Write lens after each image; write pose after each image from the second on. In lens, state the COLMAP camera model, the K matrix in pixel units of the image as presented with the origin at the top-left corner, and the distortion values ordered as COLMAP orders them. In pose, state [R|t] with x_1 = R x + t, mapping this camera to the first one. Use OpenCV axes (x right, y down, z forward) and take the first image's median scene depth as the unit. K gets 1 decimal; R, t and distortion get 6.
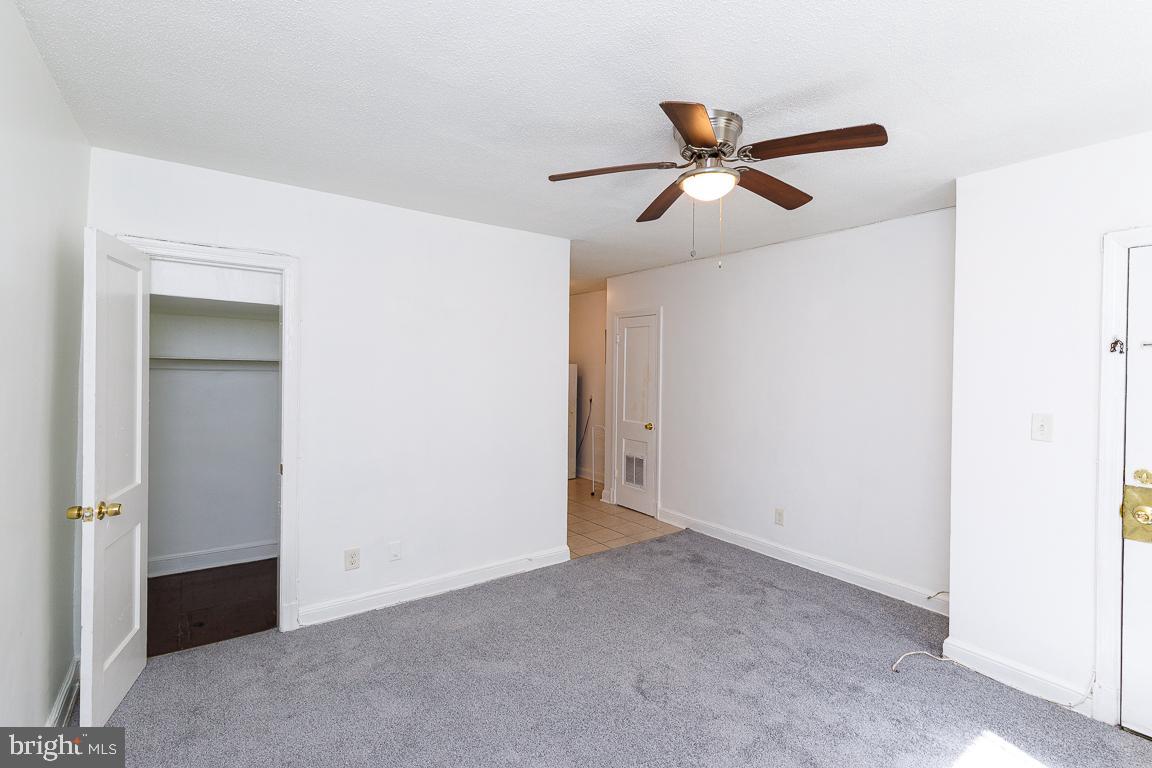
lens RADIAL K [[520.5, 0, 591.5], [0, 520.5, 364.6], [0, 0, 1]] dist [0.002590, 0.000532]
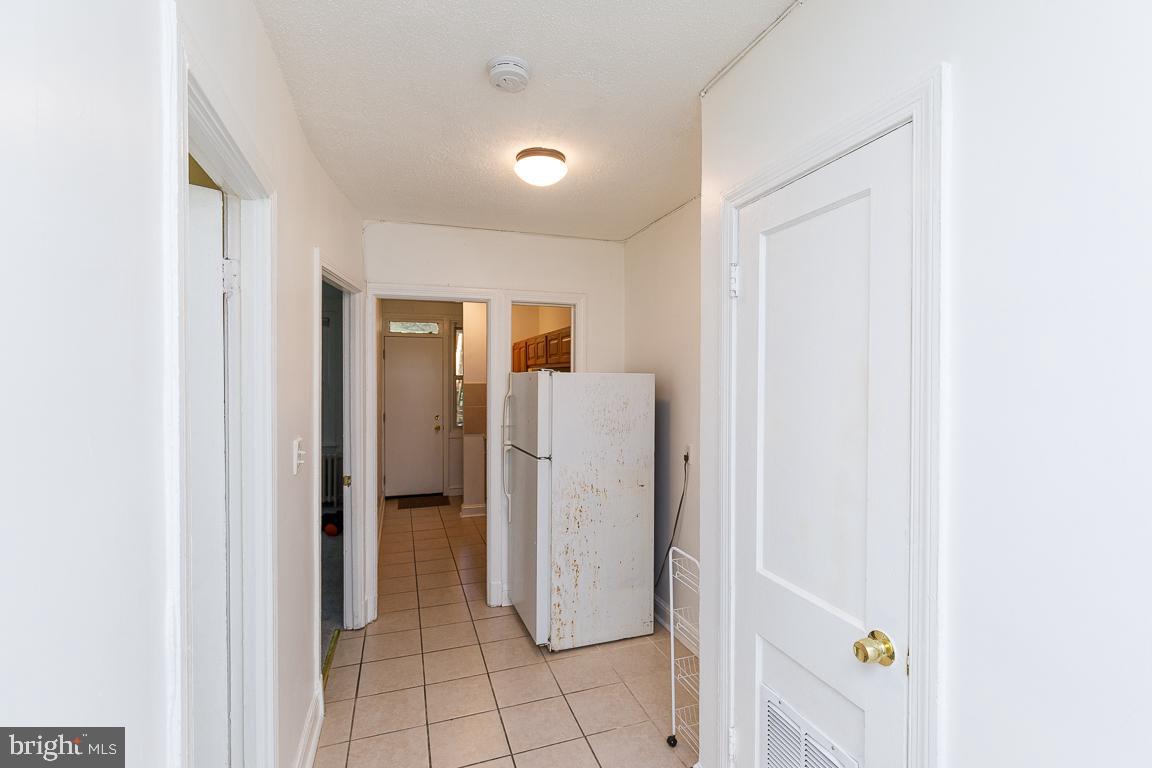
lens RADIAL K [[520.5, 0, 577.9], [0, 520.5, 382.2], [0, 0, 1]] dist [0.002590, 0.000532]
pose [[0.952535, -0.008323, -0.304314, 0.050765], [0.009741, 0.999948, 0.003142, 0.004703], [0.304272, -0.005957, 0.952567, 0.646531]]
